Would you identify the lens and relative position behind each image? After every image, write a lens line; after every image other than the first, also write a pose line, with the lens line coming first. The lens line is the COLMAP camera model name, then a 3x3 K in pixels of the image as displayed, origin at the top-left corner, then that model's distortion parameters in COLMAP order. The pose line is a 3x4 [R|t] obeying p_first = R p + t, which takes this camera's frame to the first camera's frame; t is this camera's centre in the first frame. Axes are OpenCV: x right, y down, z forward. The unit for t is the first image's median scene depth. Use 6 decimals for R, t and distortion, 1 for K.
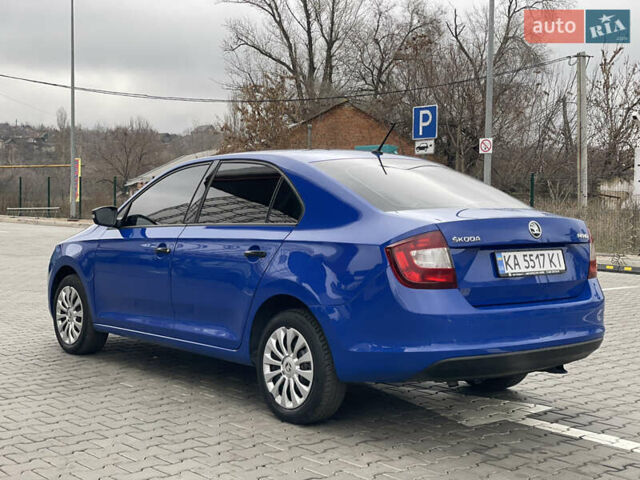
lens RADIAL K [[946.0, 0, 321.9], [0, 946.0, 243.4], [0, 0, 1]] dist [0.130901, 0.000000]
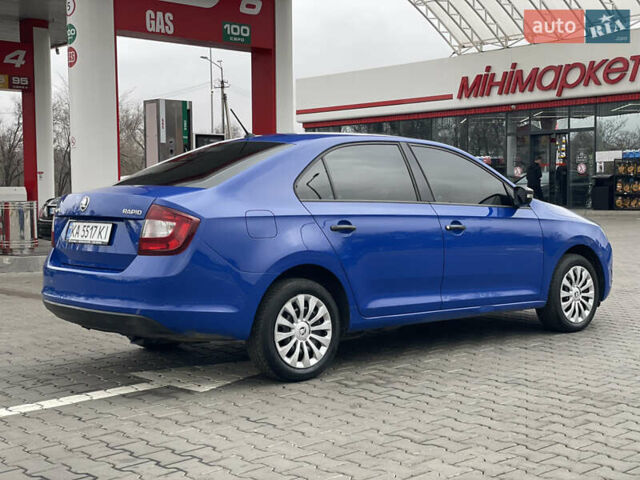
lens RADIAL K [[946.0, 0, 319.7], [0, 946.0, 240.6], [0, 0, 1]] dist [0.130901, 0.000000]
pose [[0.017681, 0.045710, -0.998798, 1.250904], [-0.034121, 0.998400, 0.045088, -0.028830], [0.999261, 0.033283, 0.019212, 1.148597]]
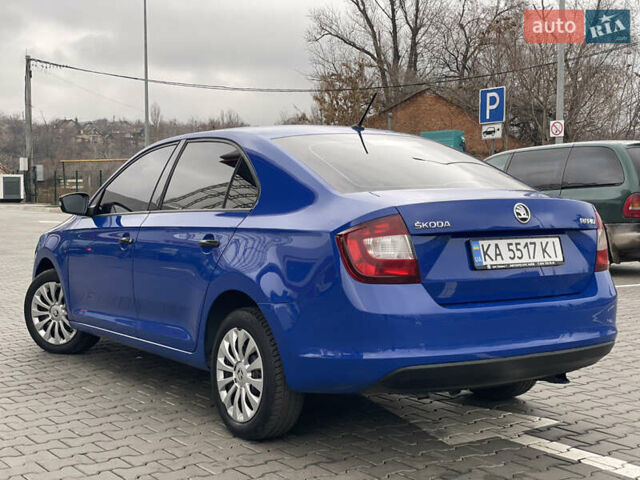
lens RADIAL K [[946.0, 0, 324.6], [0, 946.0, 245.3], [0, 0, 1]] dist [0.130901, 0.000000]
pose [[0.995656, -0.004714, -0.092988, 0.117117], [0.005780, 0.999921, 0.011188, 0.003105], [0.092928, -0.011677, 0.995604, 0.136467]]
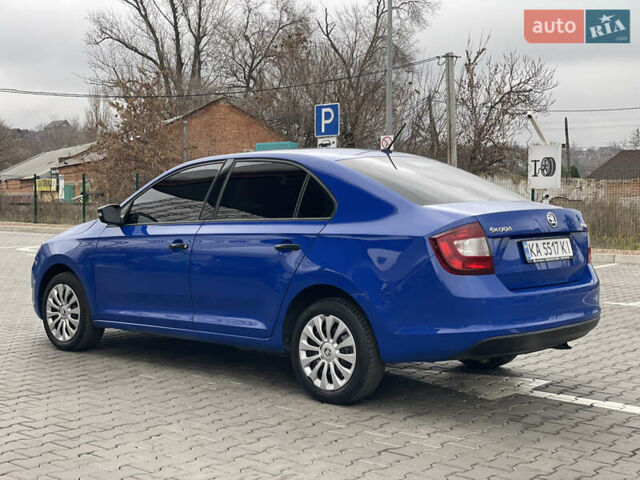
lens RADIAL K [[946.0, 0, 324.8], [0, 946.0, 241.9], [0, 0, 1]] dist [0.130901, 0.000000]
pose [[0.989060, -0.018467, 0.146356, -0.183689], [0.018112, 0.999829, 0.003754, 0.001929], [-0.146401, -0.001062, 0.989225, -0.056439]]
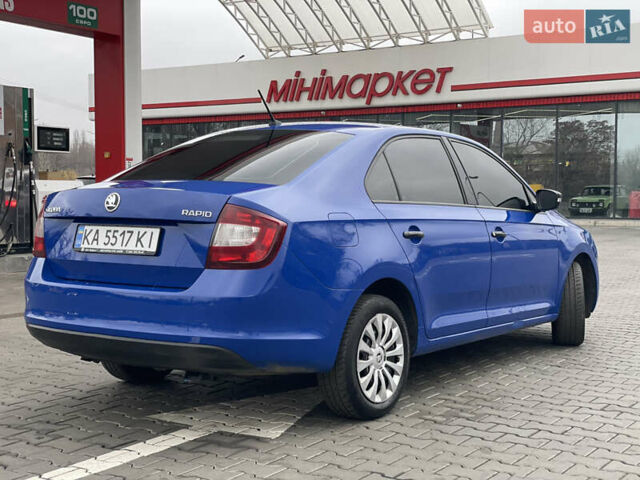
lens RADIAL K [[946.0, 0, 316.6], [0, 946.0, 237.3], [0, 0, 1]] dist [0.130901, 0.000000]
pose [[0.264719, 0.037233, -0.963607, 1.032115], [-0.044881, 0.998647, 0.026257, -0.012641], [0.963281, 0.036297, 0.266031, 0.863481]]
